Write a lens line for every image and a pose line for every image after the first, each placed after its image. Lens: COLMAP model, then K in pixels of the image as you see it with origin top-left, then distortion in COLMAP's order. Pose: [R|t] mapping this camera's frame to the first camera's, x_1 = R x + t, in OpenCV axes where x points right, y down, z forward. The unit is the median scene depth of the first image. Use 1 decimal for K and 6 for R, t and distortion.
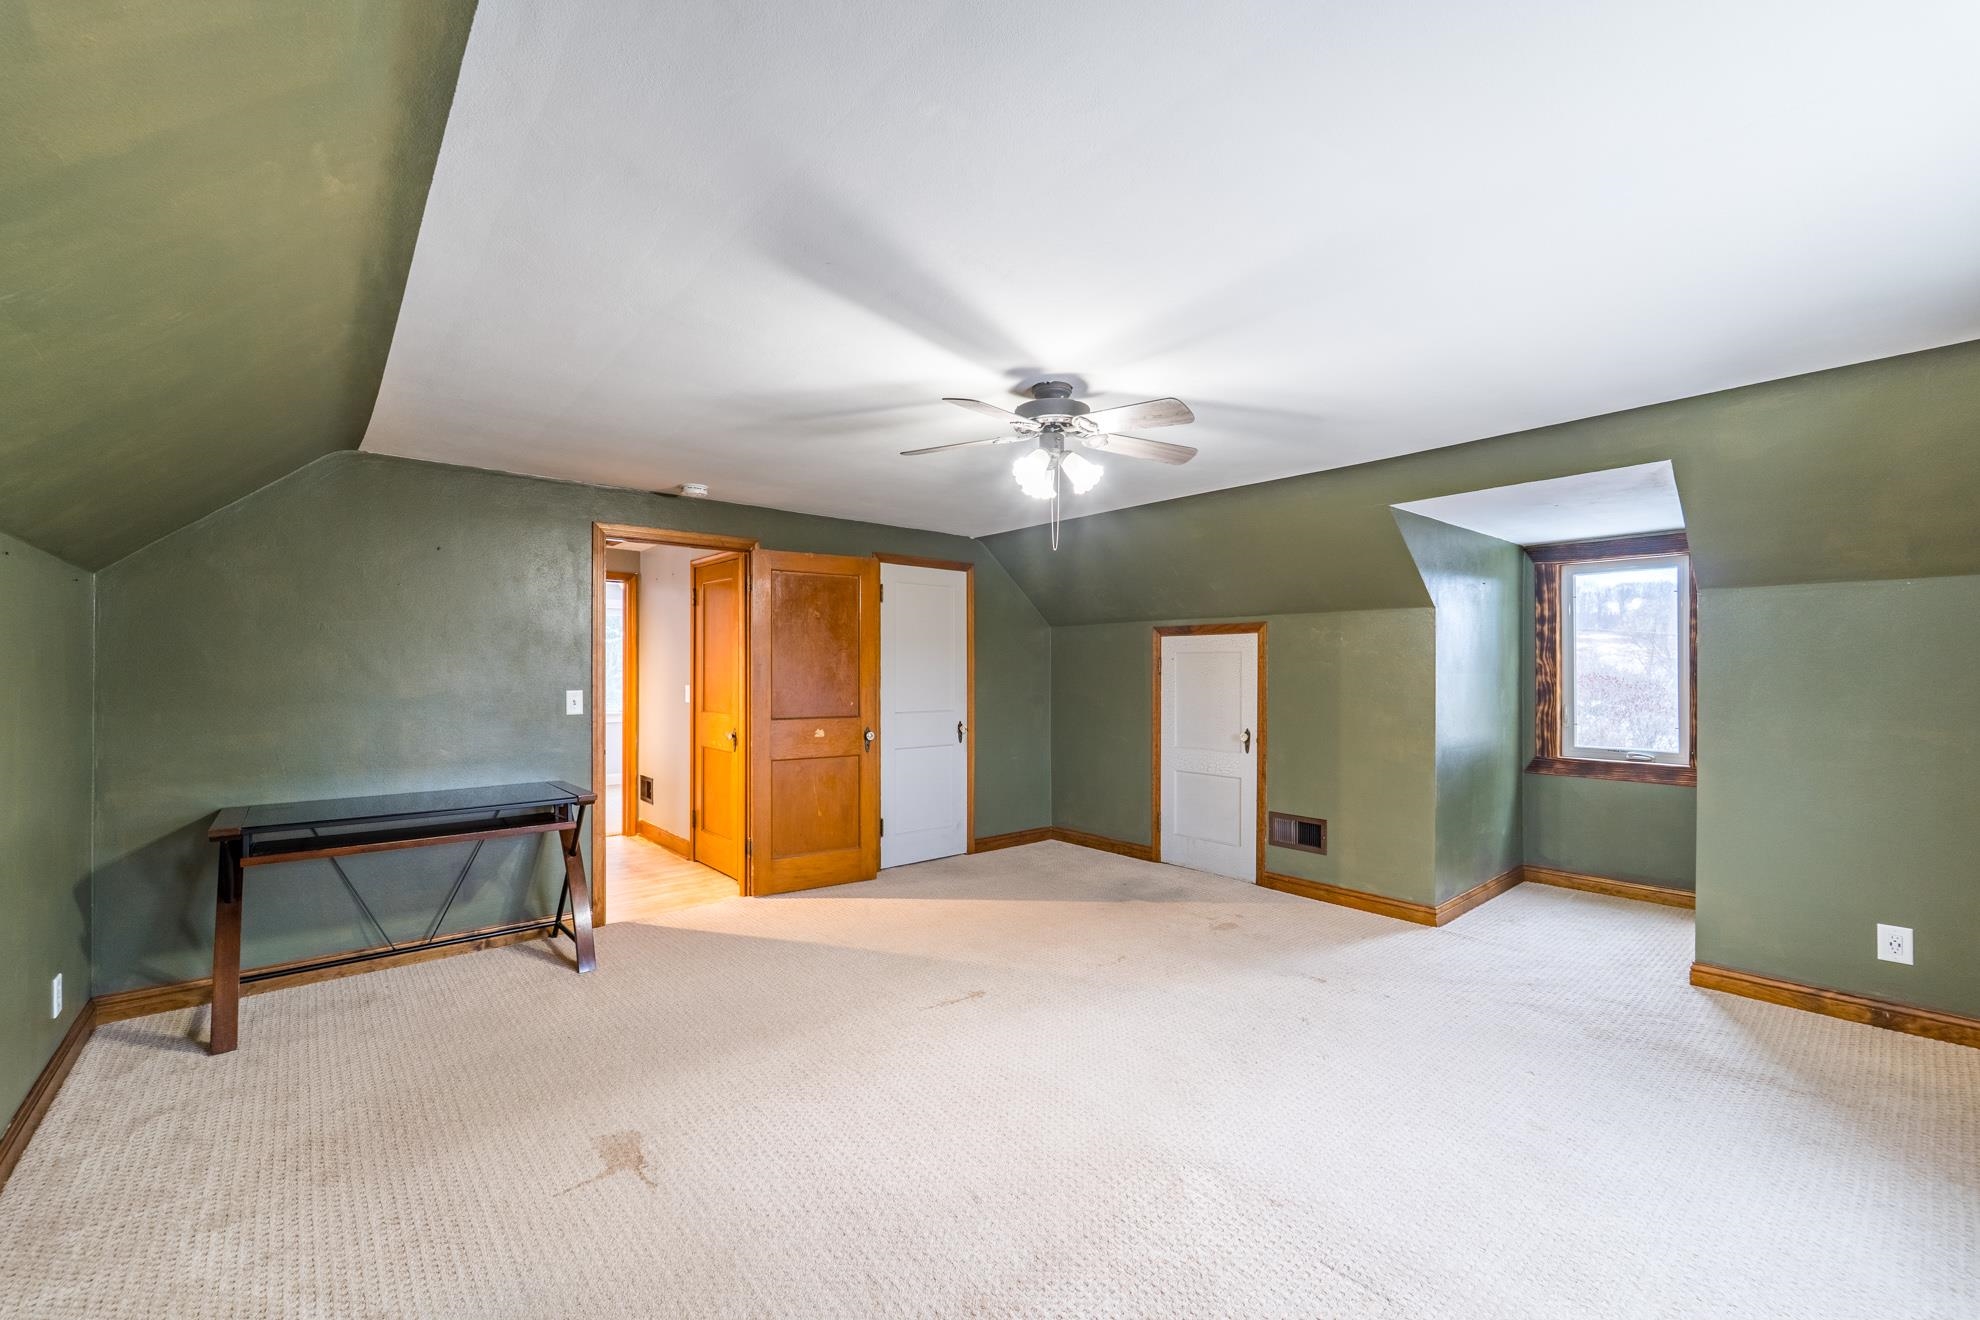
lens RADIAL K [[792.6, 0, 991.0], [0, 792.6, 671.6], [0, 0, 1]] dist [-0.000942, -0.000511]
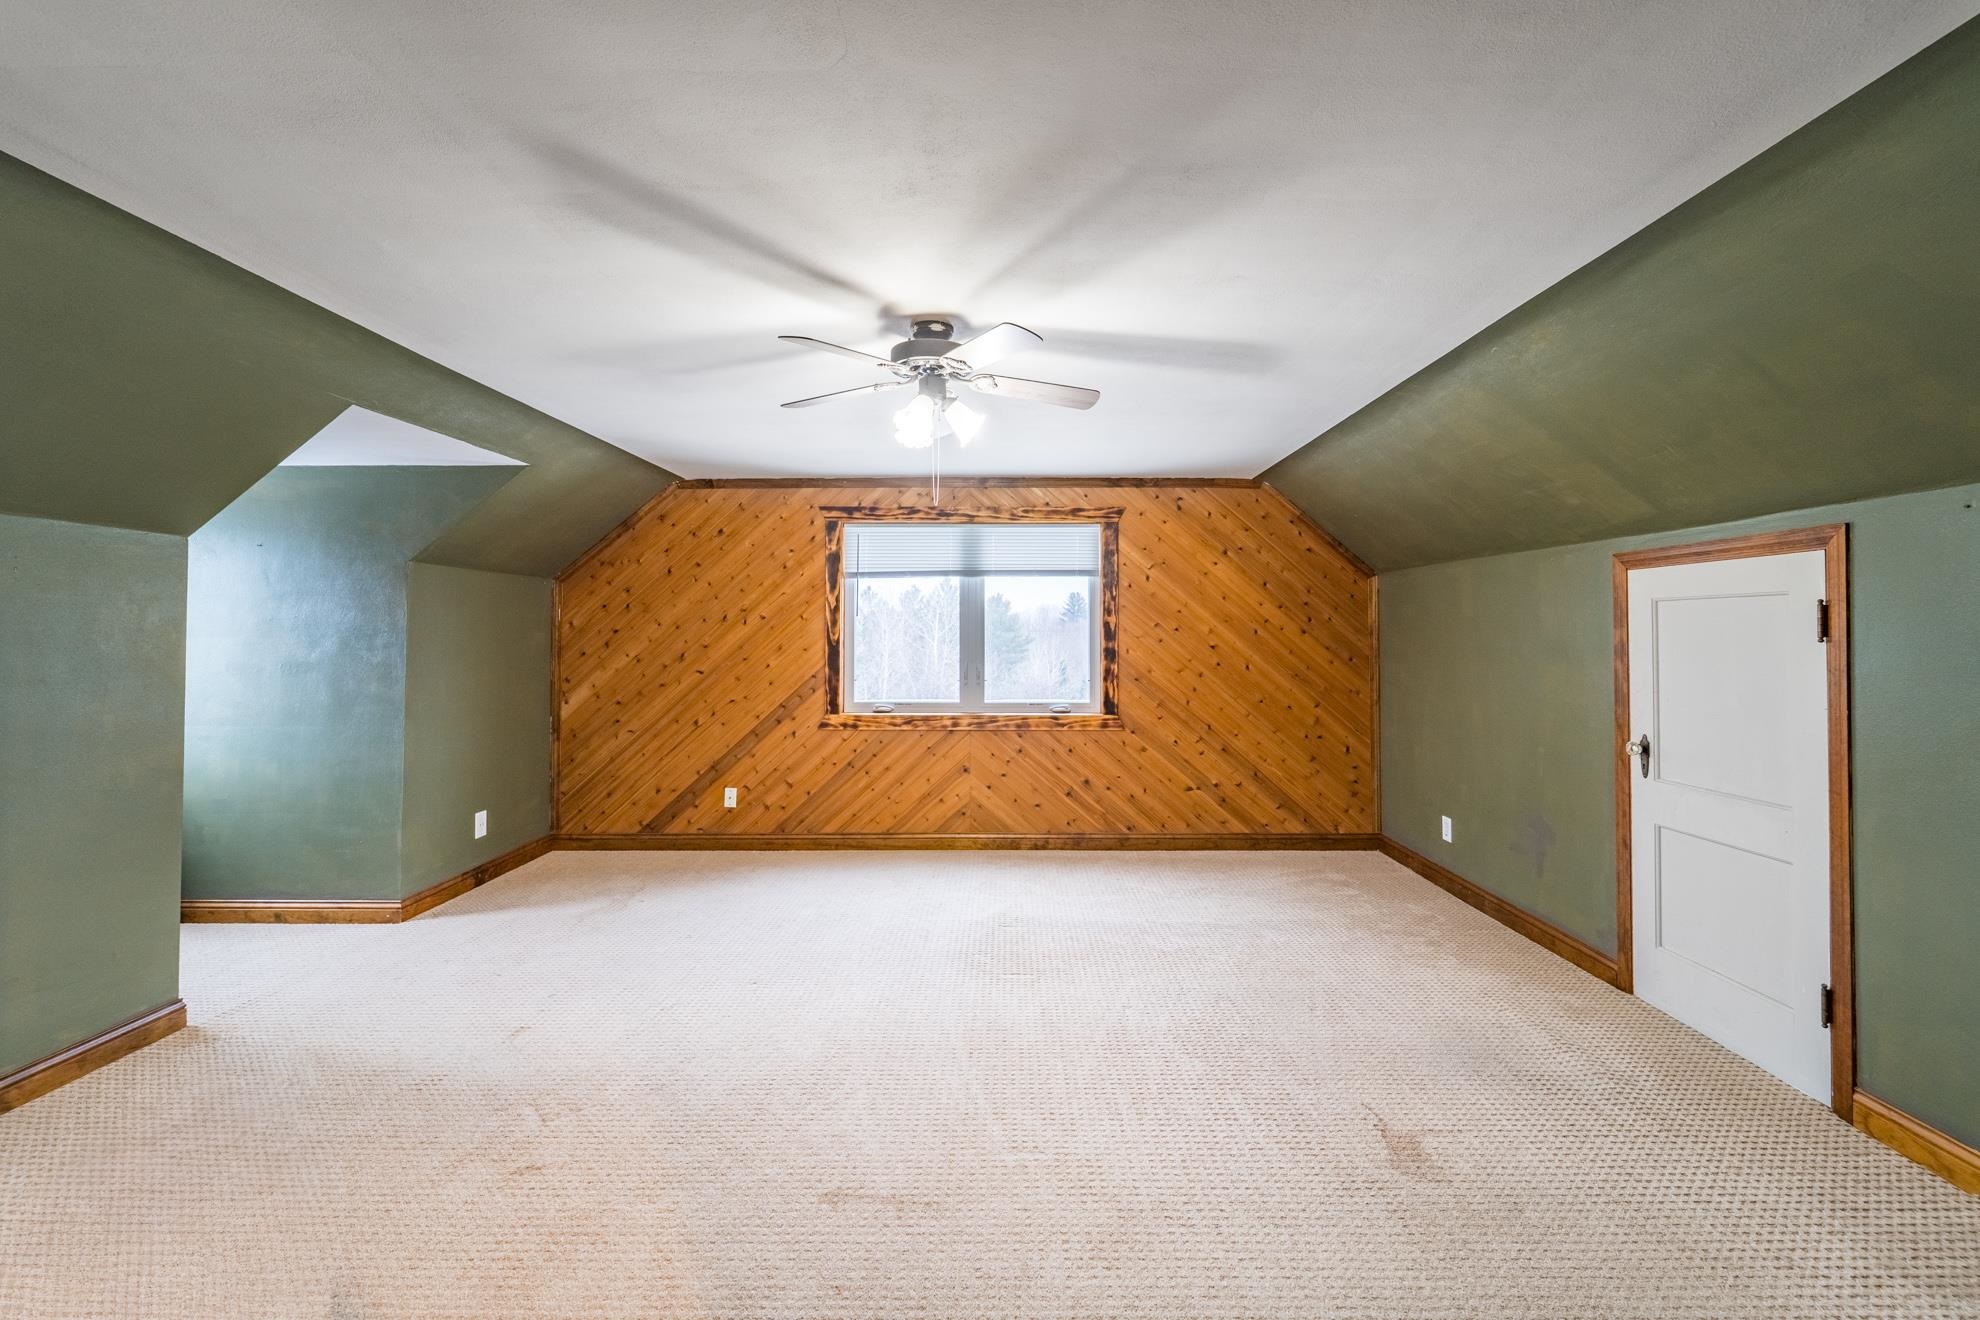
lens RADIAL K [[813.4, 0, 993.6], [0, 813.4, 625.0], [0, 0, 1]] dist [-0.000228, -0.000138]
pose [[-0.740344, 0.006339, 0.672198, -0.403740], [0.002007, 0.999972, -0.007220, -0.003584], [-0.672225, -0.003996, -0.740336, 1.092650]]
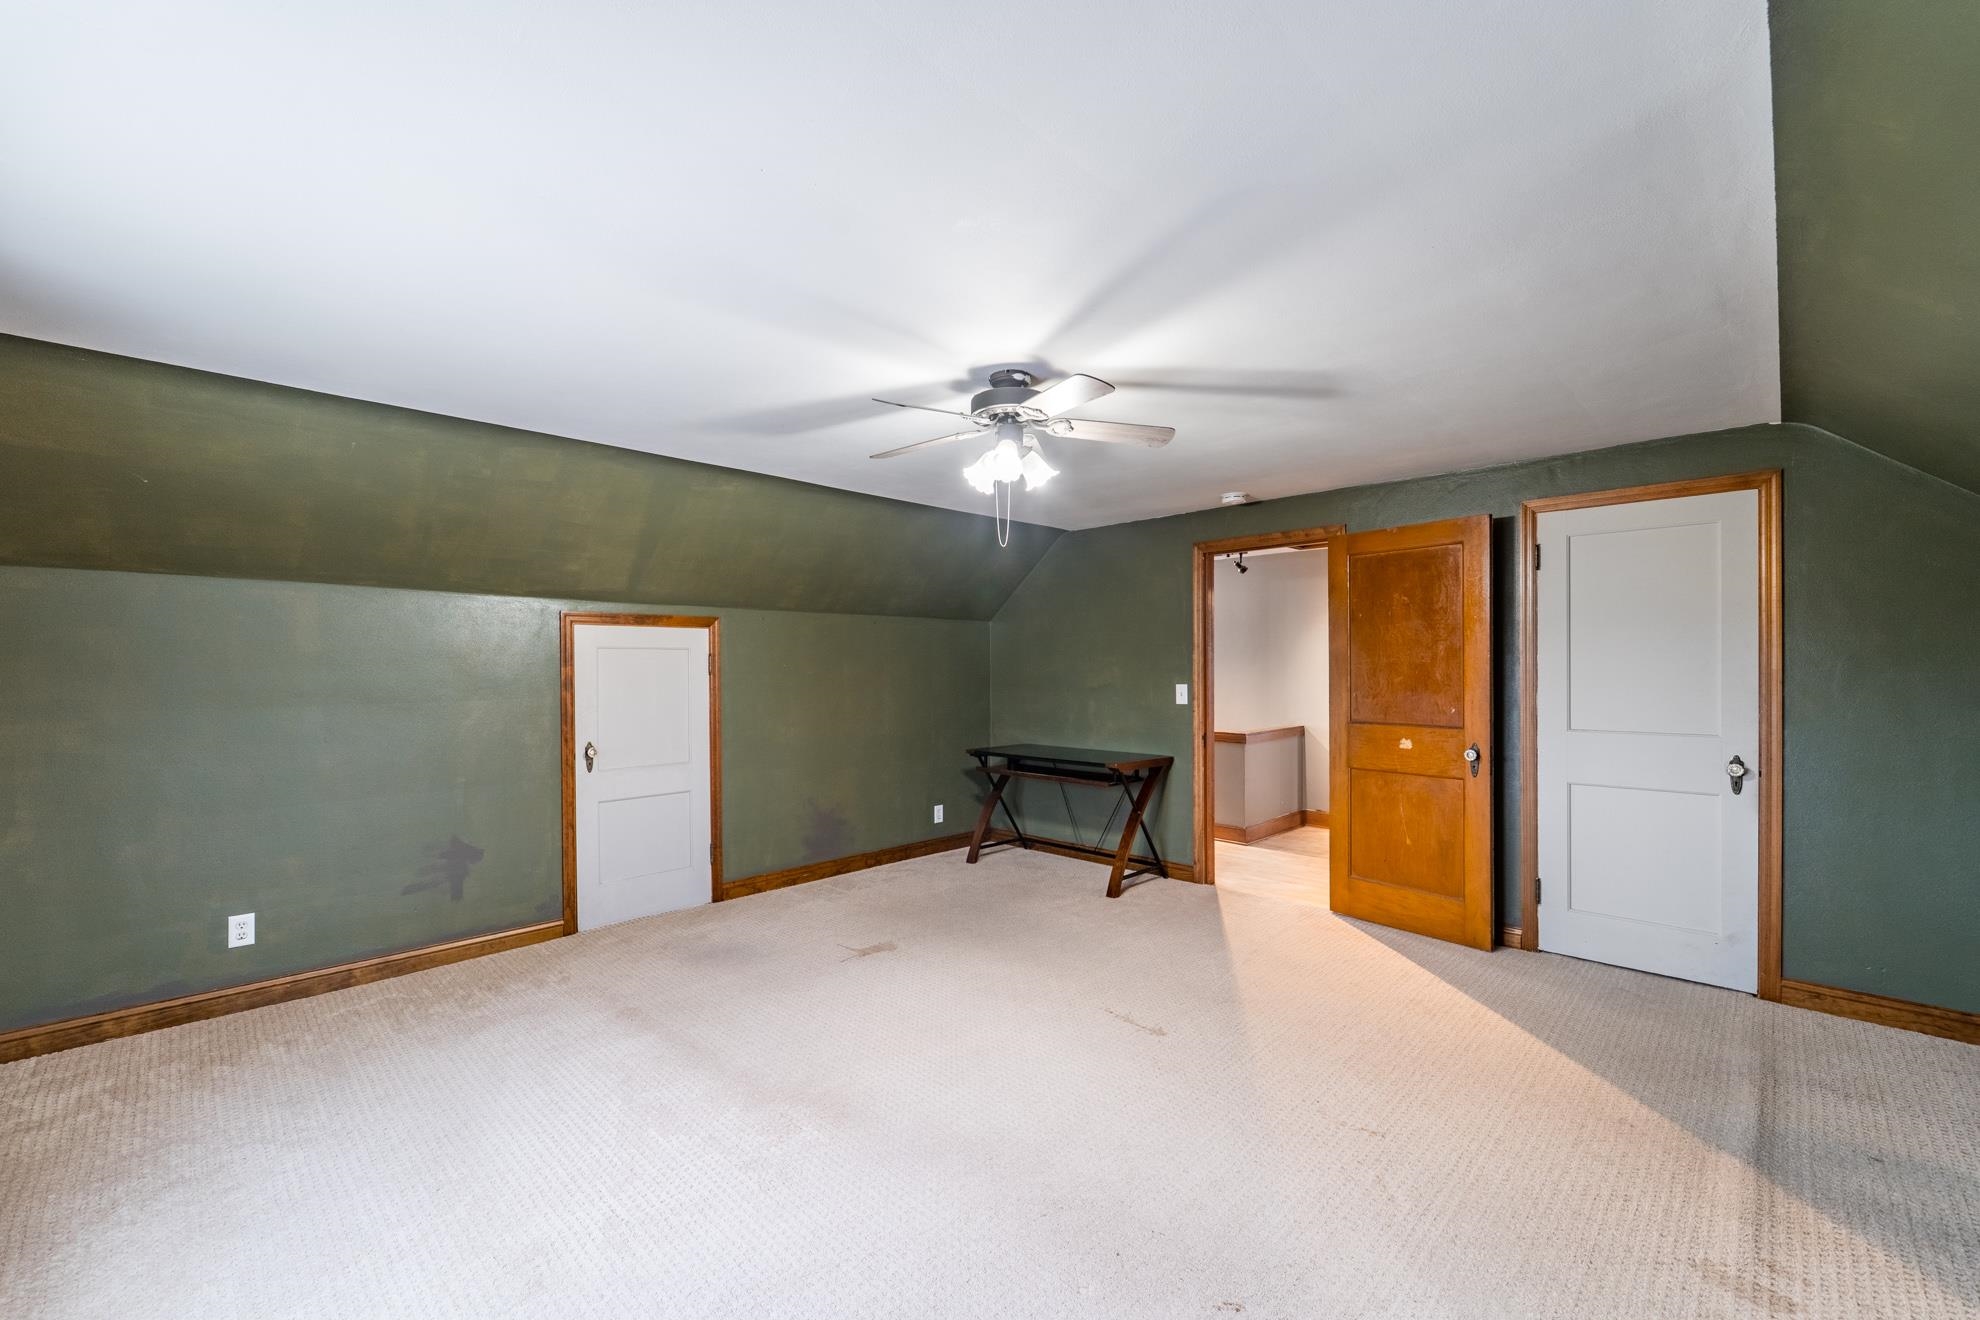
lens RADIAL K [[815.2, 0, 981.6], [0, 815.2, 671.1], [0, 0, 1]] dist [-0.000143, -0.000135]
pose [[0.078755, 0.001237, -0.996893, 0.705794], [0.002467, 0.999996, 0.001436, 0.000248], [0.996891, -0.002573, 0.078752, 0.587704]]
